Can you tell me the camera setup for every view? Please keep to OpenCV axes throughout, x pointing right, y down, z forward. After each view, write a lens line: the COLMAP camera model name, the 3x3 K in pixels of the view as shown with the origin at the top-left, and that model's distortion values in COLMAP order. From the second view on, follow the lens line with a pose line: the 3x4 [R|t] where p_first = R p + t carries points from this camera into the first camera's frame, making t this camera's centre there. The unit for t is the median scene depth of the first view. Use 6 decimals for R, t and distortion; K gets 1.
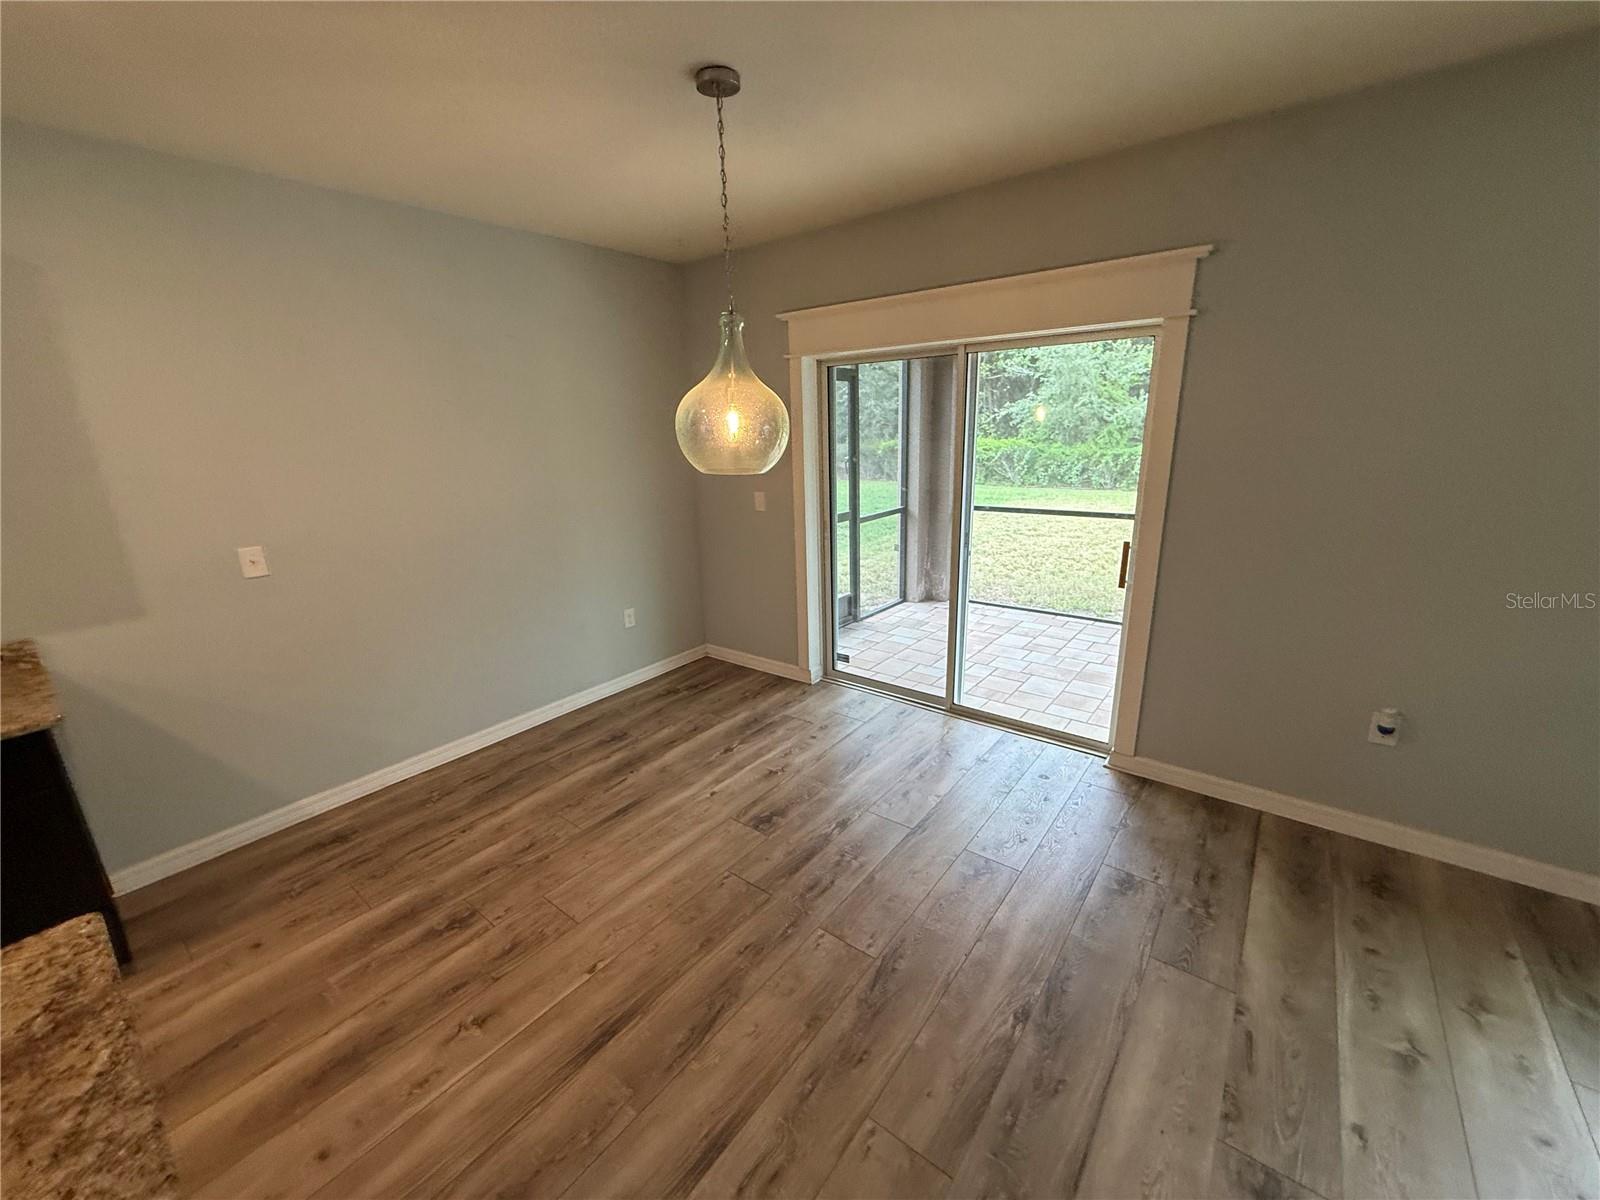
lens RADIAL K [[638.1, 0, 795.9], [0, 638.1, 600.4], [0, 0, 1]] dist [0.001099, -0.000446]
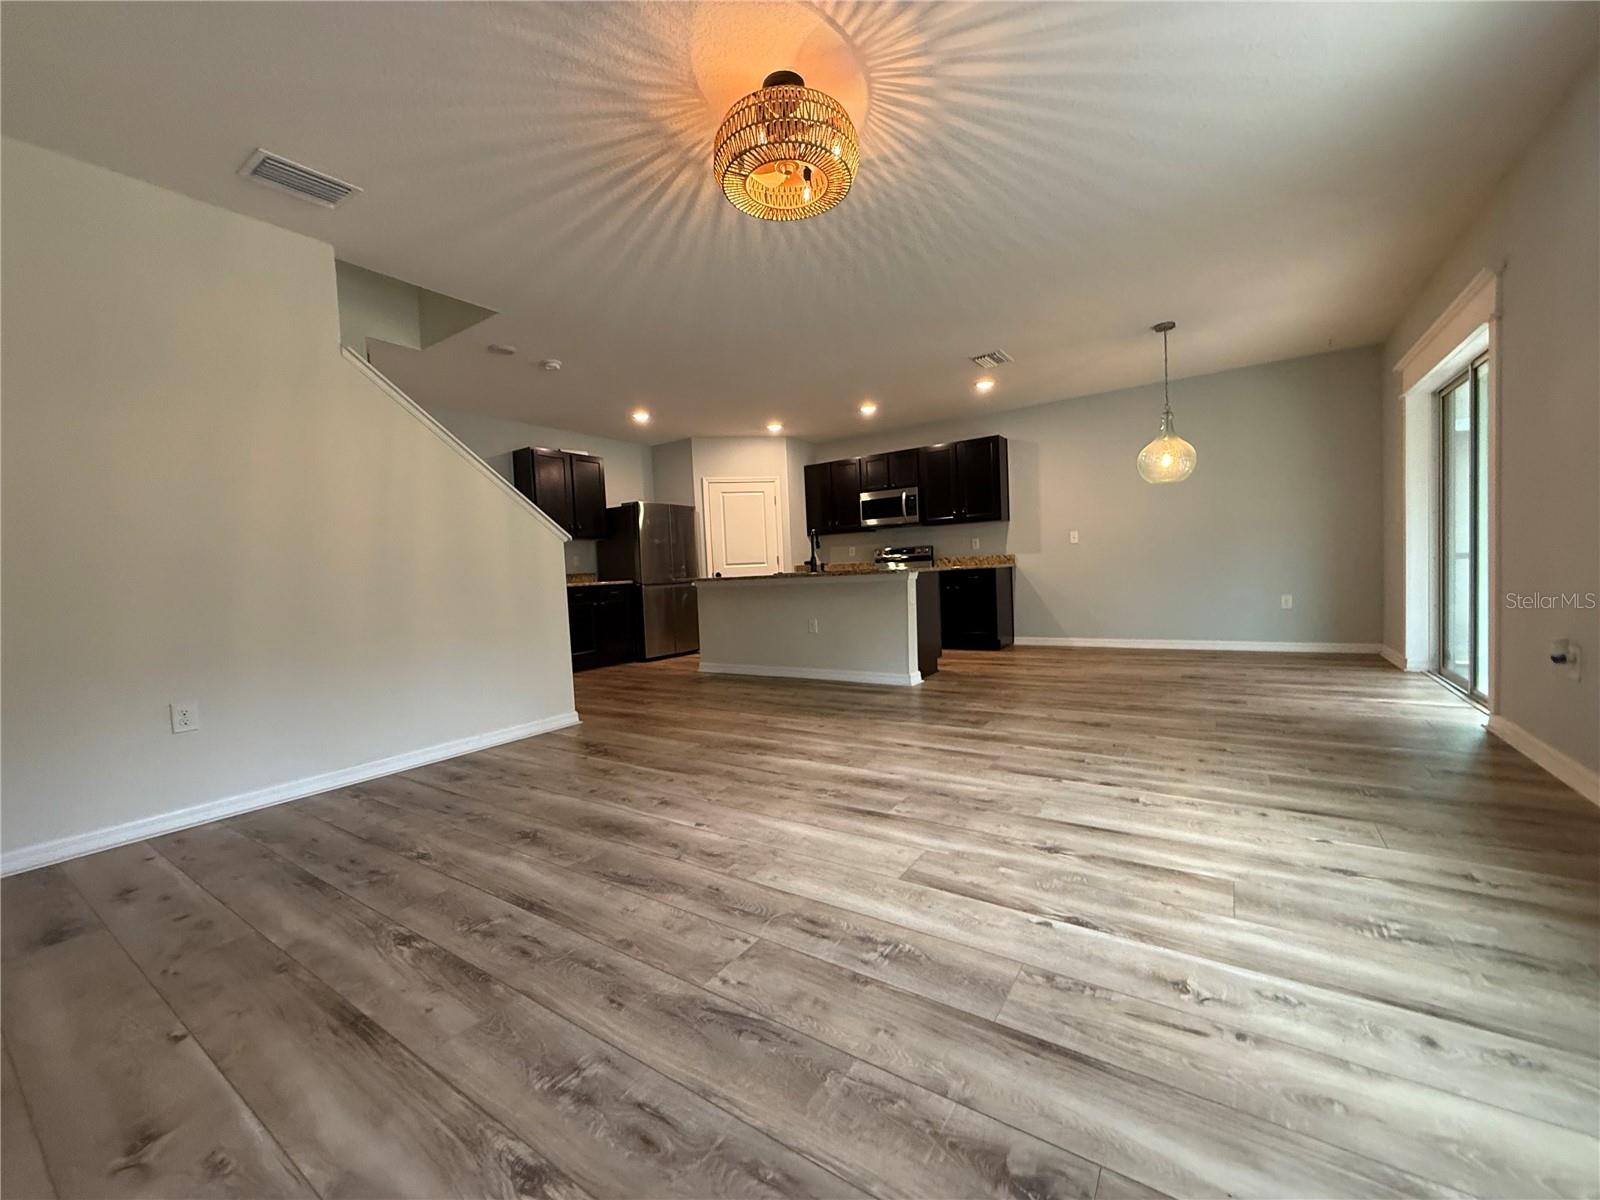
lens RADIAL K [[638.1, 0, 795.9], [0, 638.1, 600.4], [0, 0, 1]] dist [0.001099, -0.000446]
pose [[0.070455, 0.072417, -0.994883, 1.544371], [-0.225411, 0.972719, 0.054841, 0.276885], [0.971713, 0.220393, 0.084857, -0.250943]]
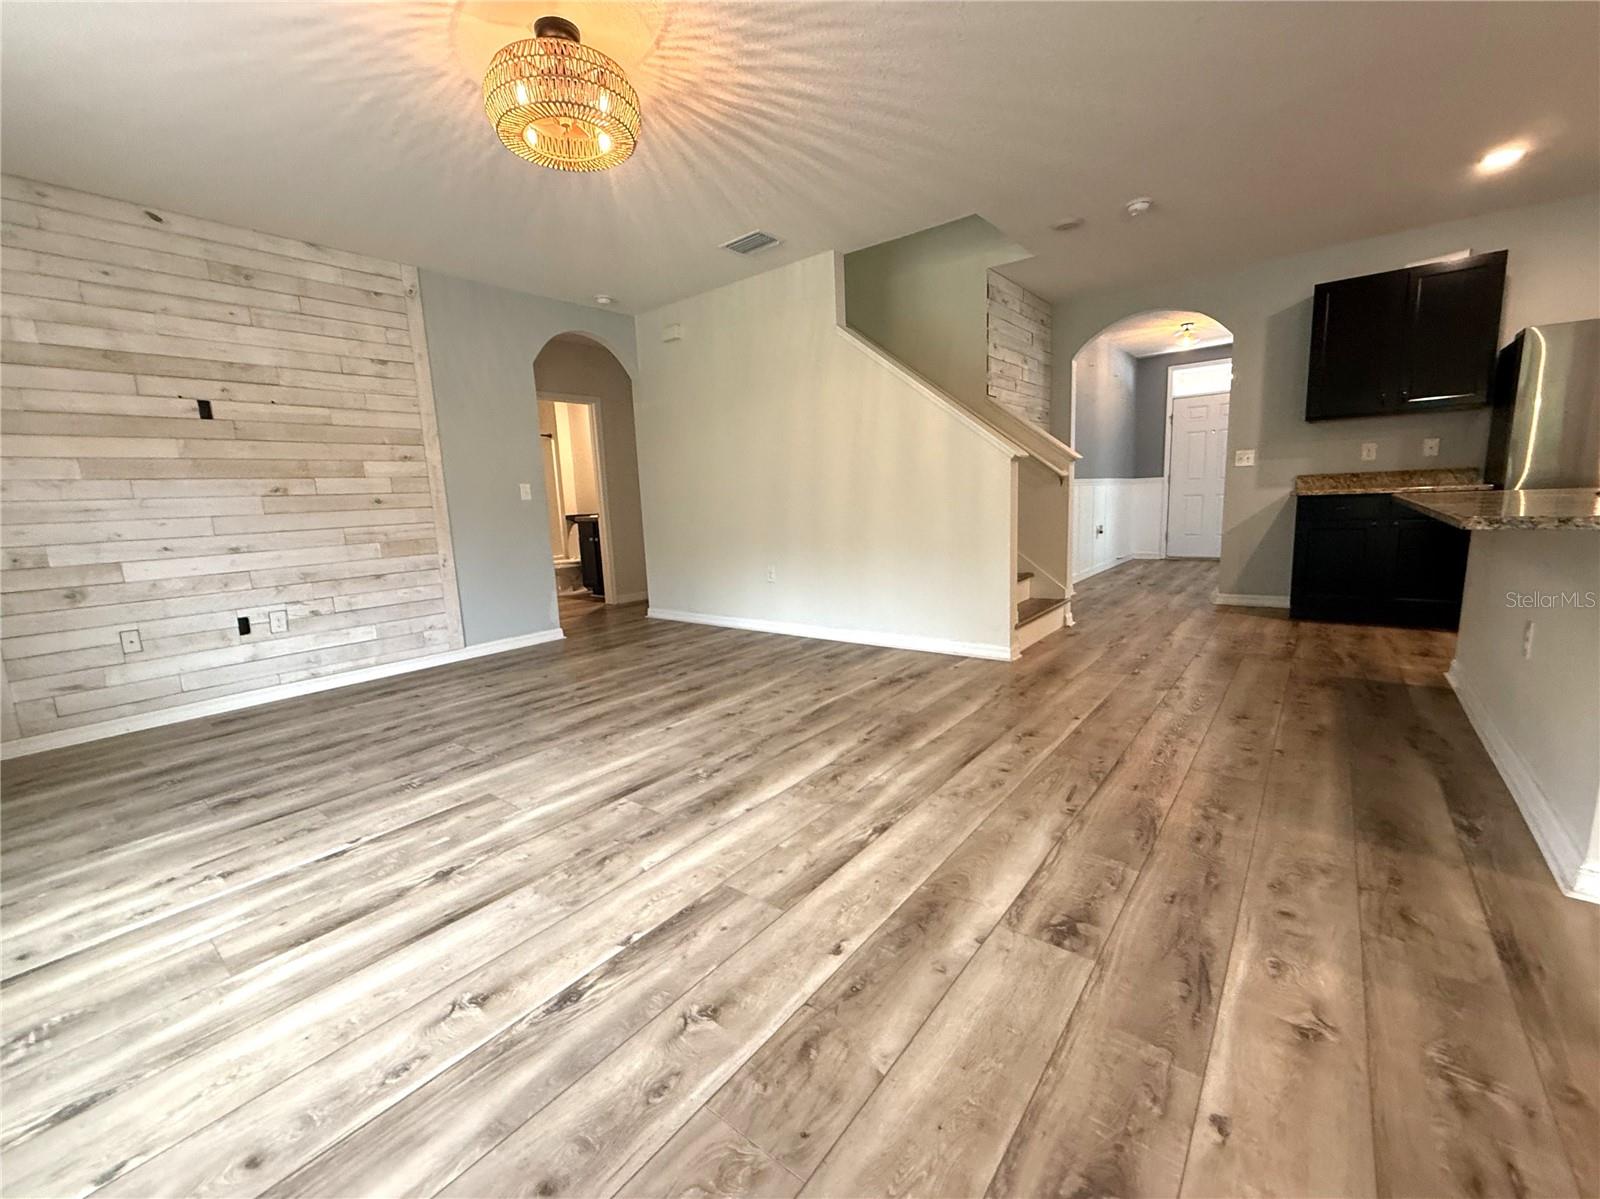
lens RADIAL K [[658.4, 0, 795.2], [0, 658.4, 599.9], [0, 0, 1]] dist [0.000493, -0.000075]
pose [[-0.997099, 0.072913, 0.021868, 0.472427], [0.075397, 0.906426, 0.415580, 0.019766], [0.010479, 0.416023, -0.909294, 0.653044]]
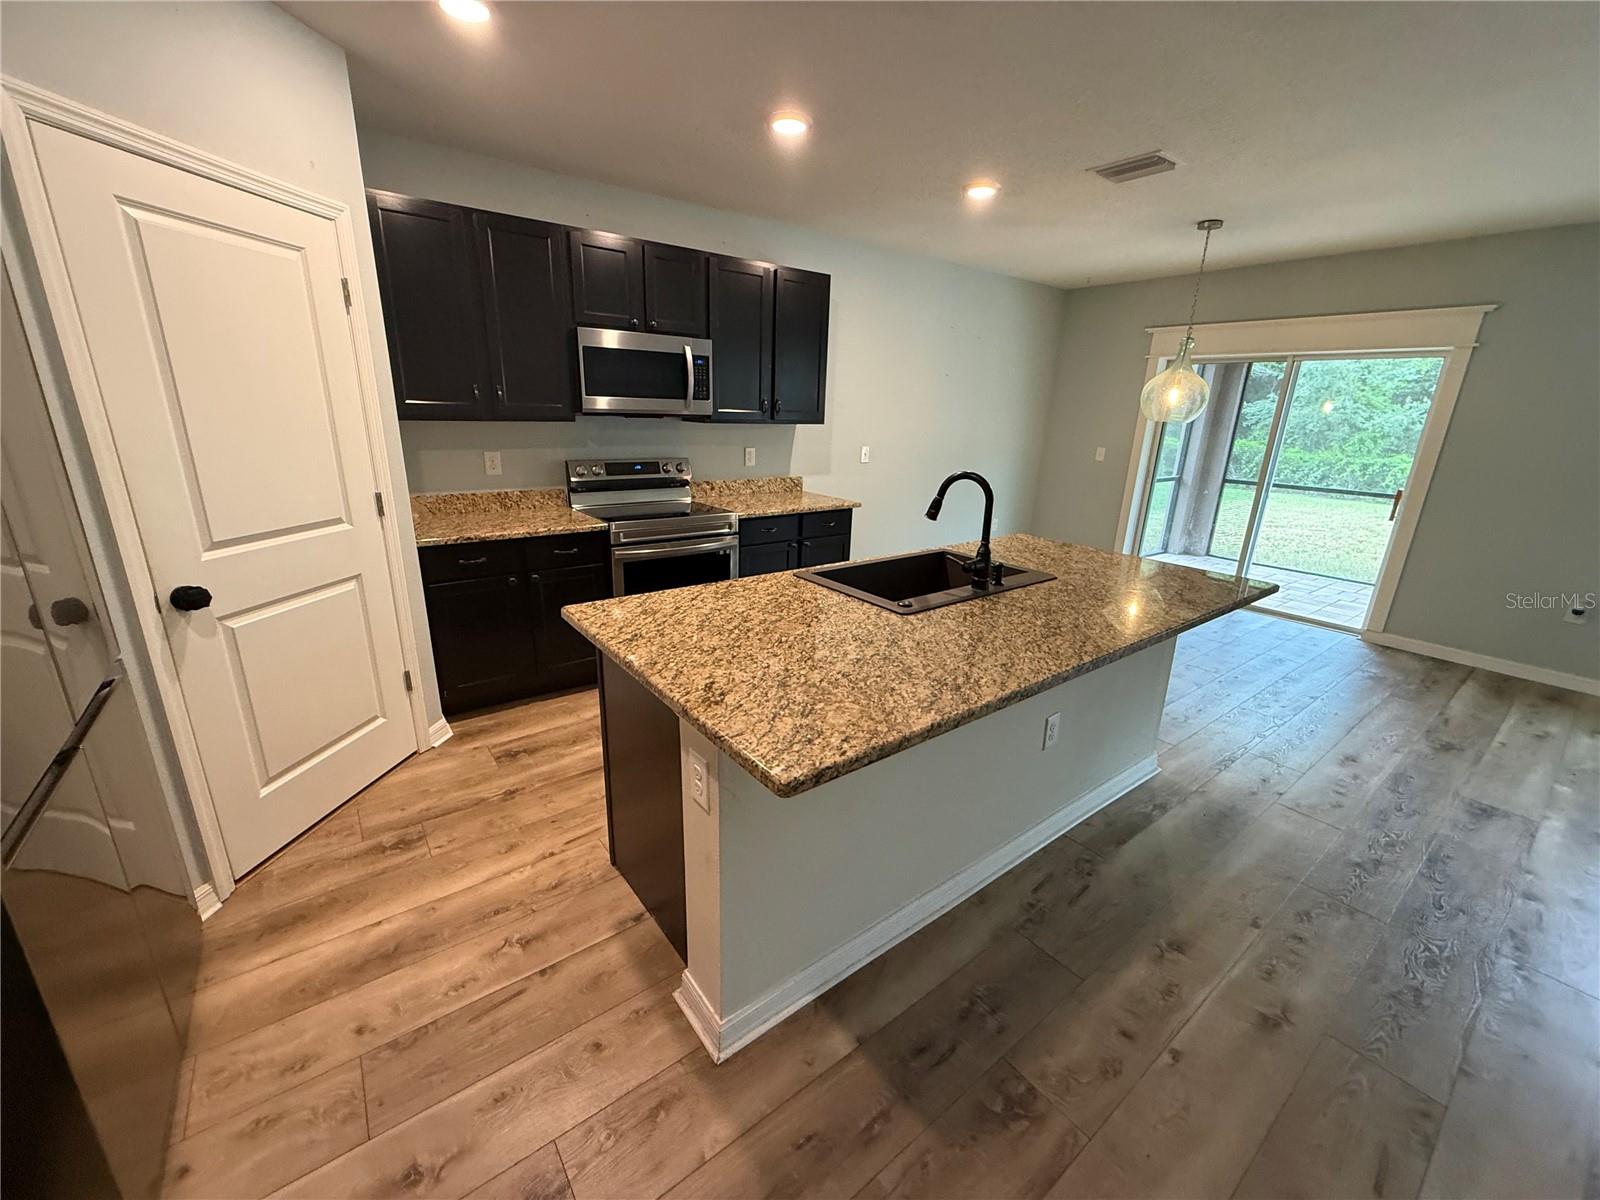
lens RADIAL K [[637.4, 0, 794.9], [0, 637.4, 603.3], [0, 0, 1]] dist [-0.001547, -0.000091]
pose [[0.964648, 0.131454, -0.228416, -0.508260], [-0.125209, 0.991254, 0.041684, 0.301272], [0.231898, -0.011611, 0.972671, -0.839991]]
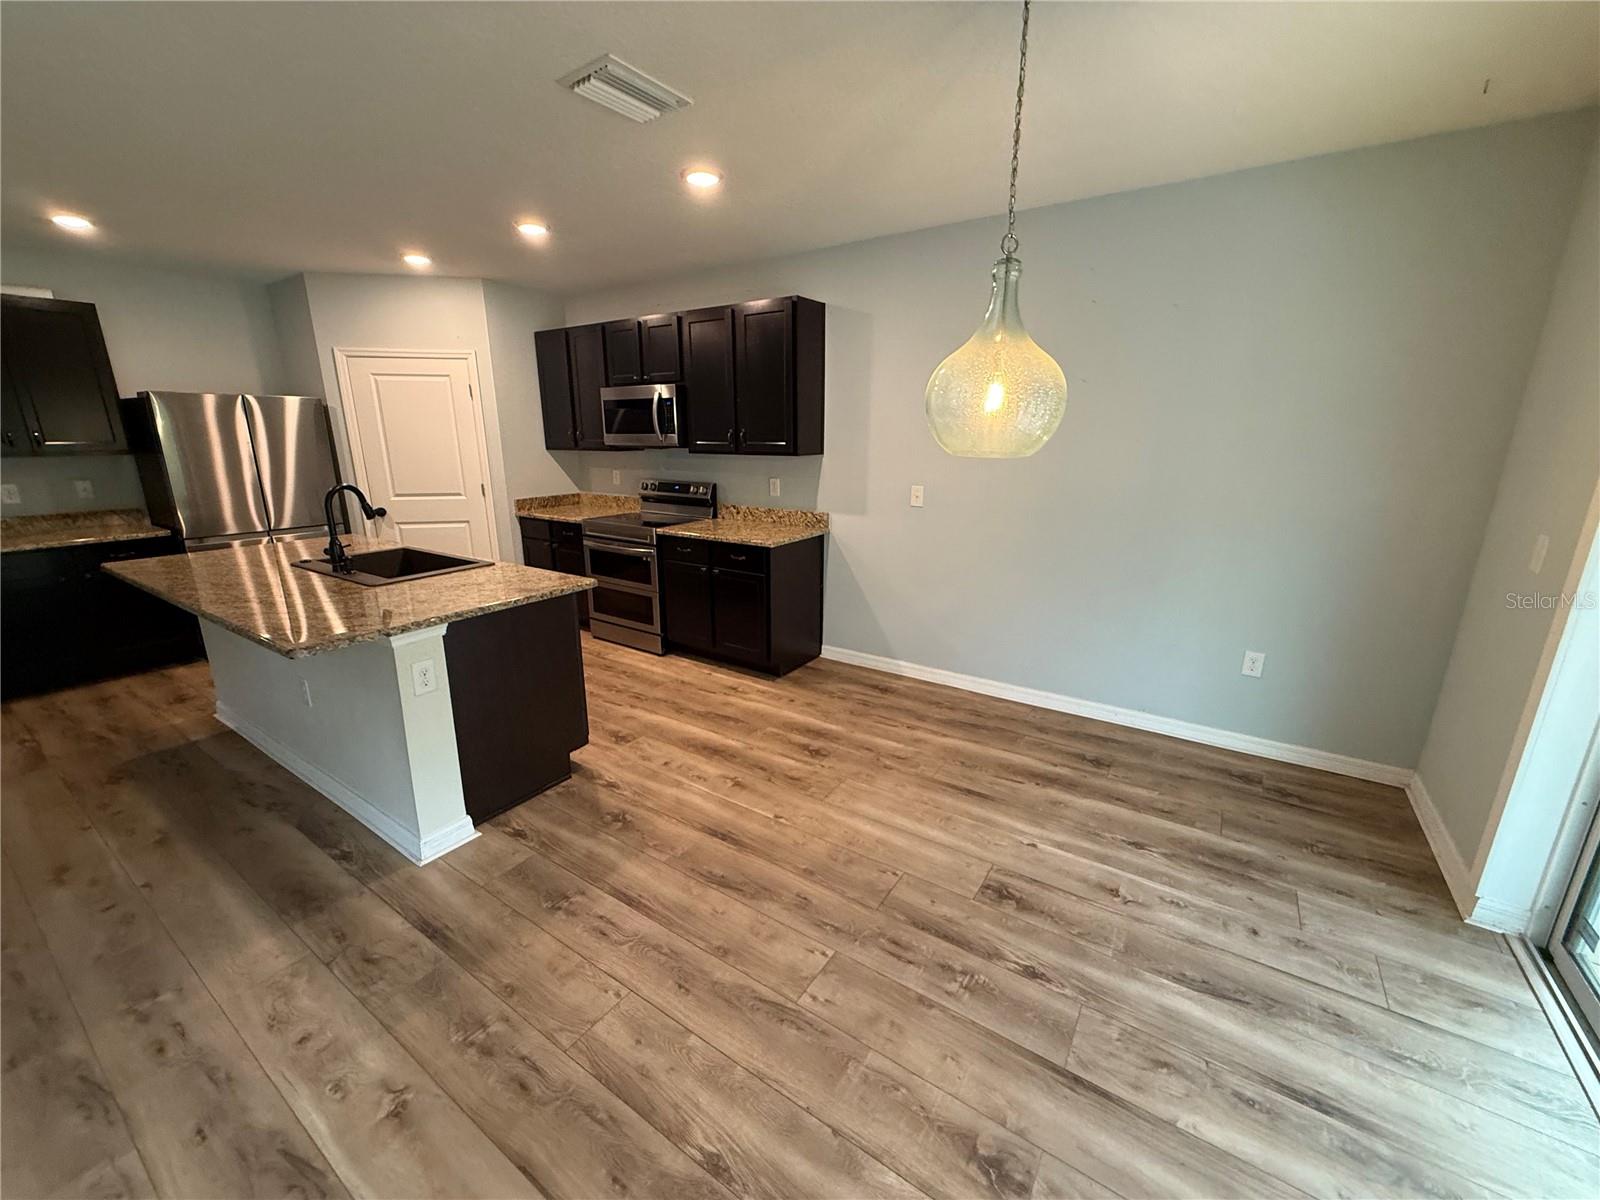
lens RADIAL K [[636.6, 0, 795.8], [0, 636.6, 601.0], [0, 0, 1]] dist [-0.000342, 0.000350]
pose [[0.071892, 0.289039, -0.954614, 0.570380], [-0.269665, 0.927079, 0.260393, -0.132417], [0.960267, 0.238705, 0.144593, 0.520261]]
